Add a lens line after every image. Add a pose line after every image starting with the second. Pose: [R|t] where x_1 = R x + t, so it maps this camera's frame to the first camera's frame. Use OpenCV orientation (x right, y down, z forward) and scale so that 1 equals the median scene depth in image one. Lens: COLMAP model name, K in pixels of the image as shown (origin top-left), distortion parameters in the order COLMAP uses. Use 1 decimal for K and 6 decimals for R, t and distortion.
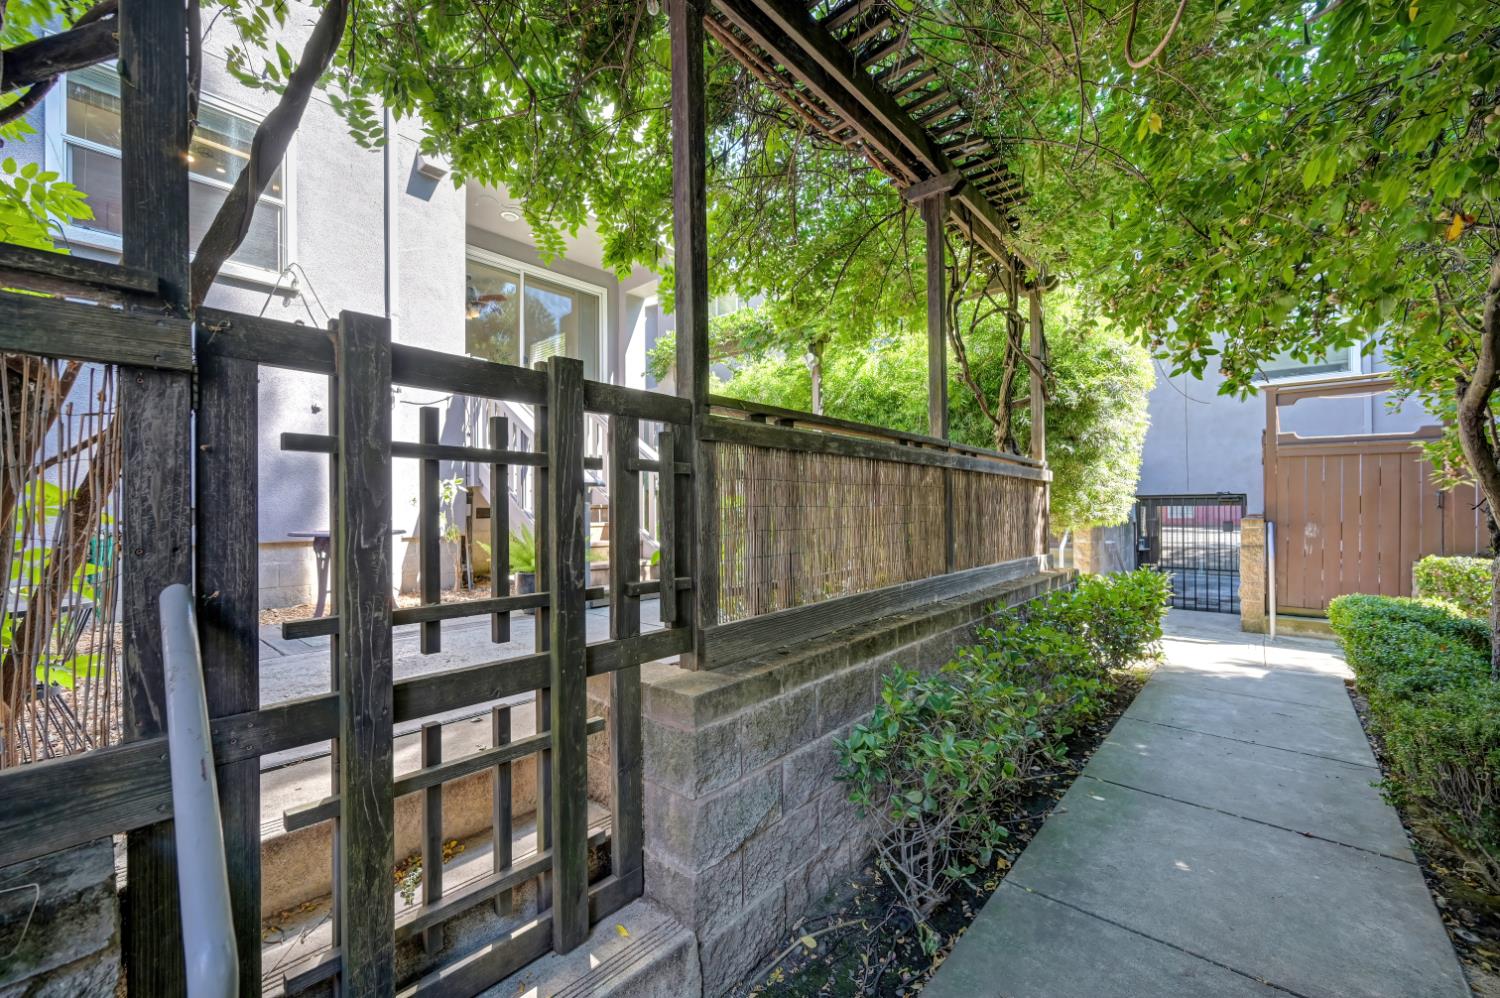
lens RADIAL K [[597.7, 0, 752.5], [0, 597.7, 502.3], [0, 0, 1]] dist [0.001001, 0.000322]
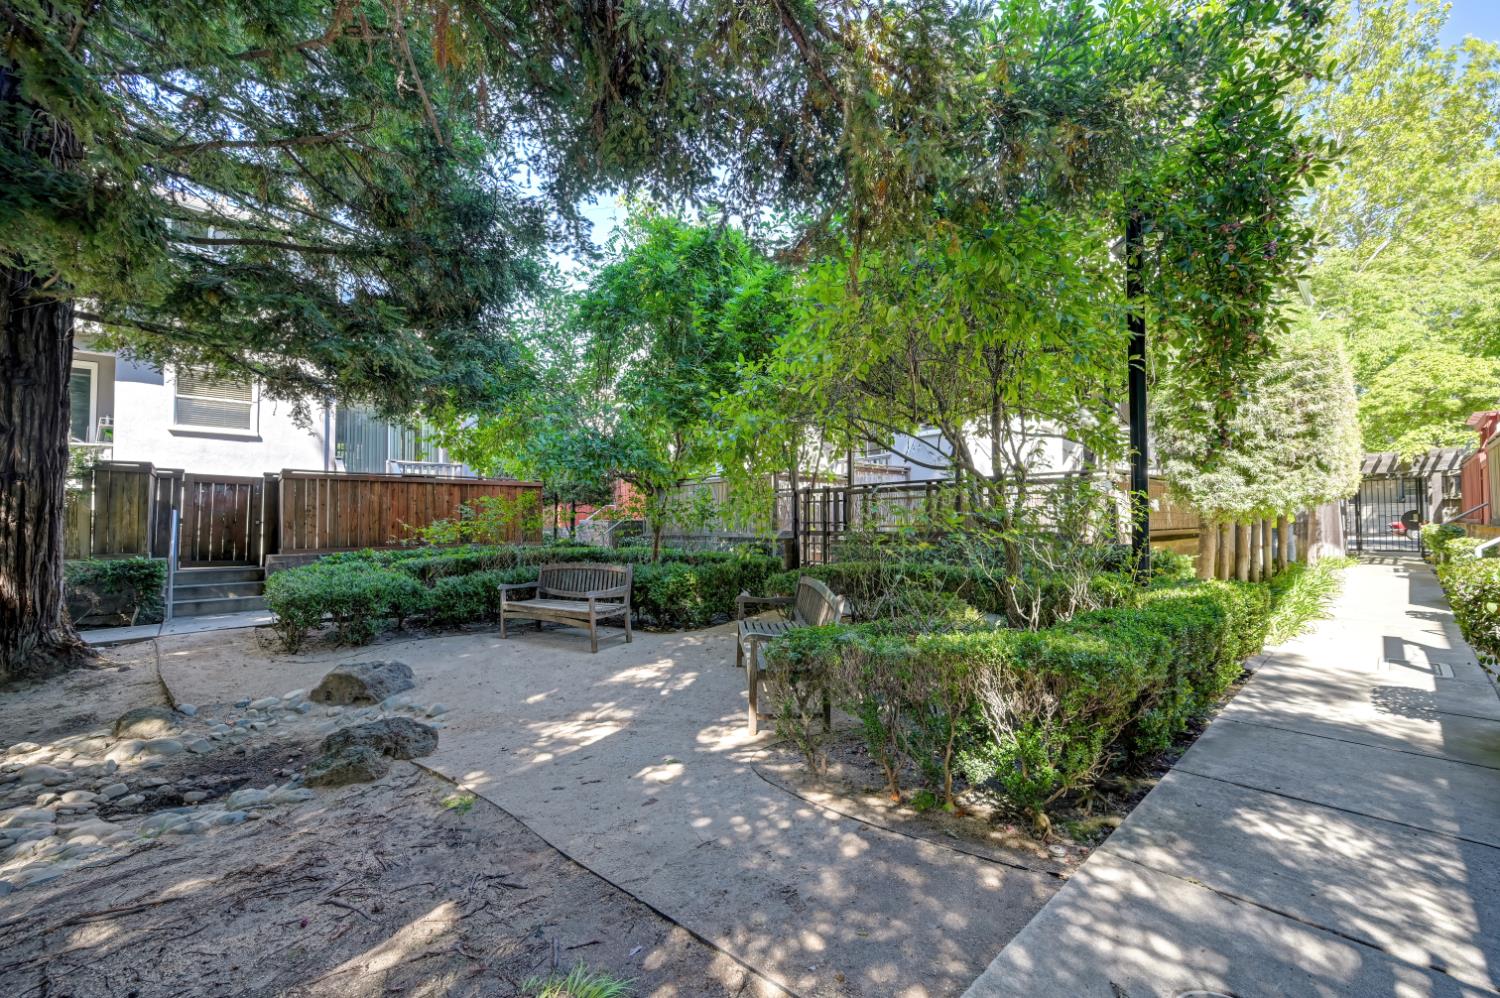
lens RADIAL K [[597.7, 0, 752.9], [0, 597.7, 503.5], [0, 0, 1]] dist [0.001001, 0.000322]
pose [[-0.107948, -0.035277, -0.993531, 6.930522], [0.012364, 0.999245, -0.036823, 0.207023], [0.994080, -0.016259, -0.107430, 1.022610]]
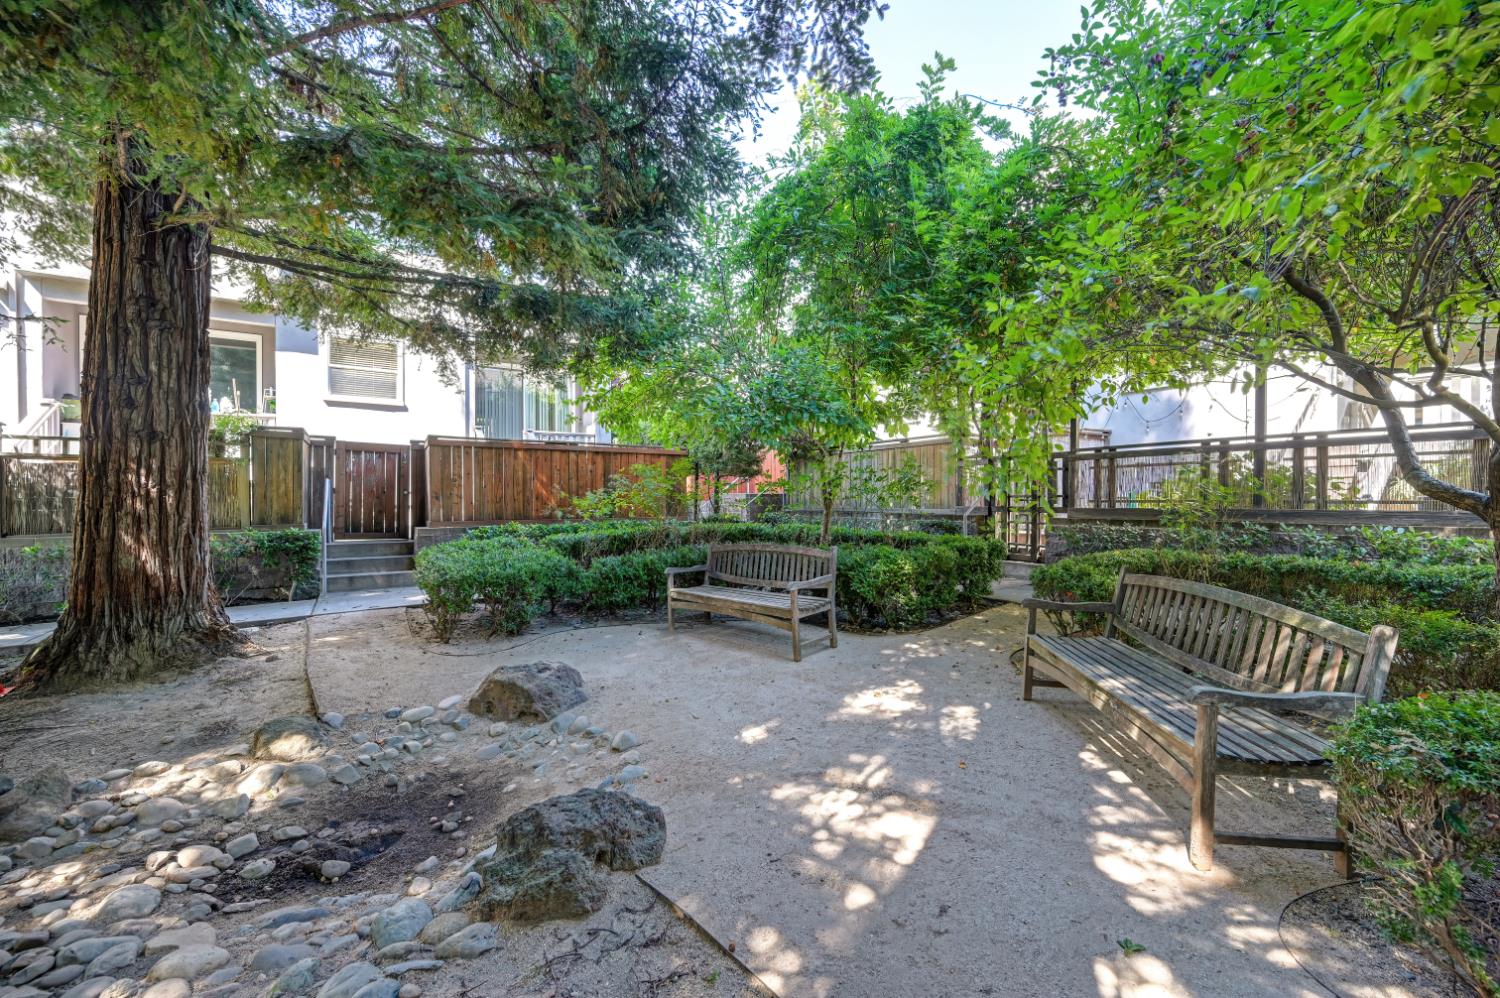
lens RADIAL K [[597.7, 0, 751.9], [0, 597.7, 502.5], [0, 0, 1]] dist [0.001001, 0.000322]
pose [[-0.270869, 0.002102, -0.962614, 5.973211], [0.005549, 0.999984, 0.000622, 0.222992], [0.962600, -0.005173, -0.270876, 0.039466]]
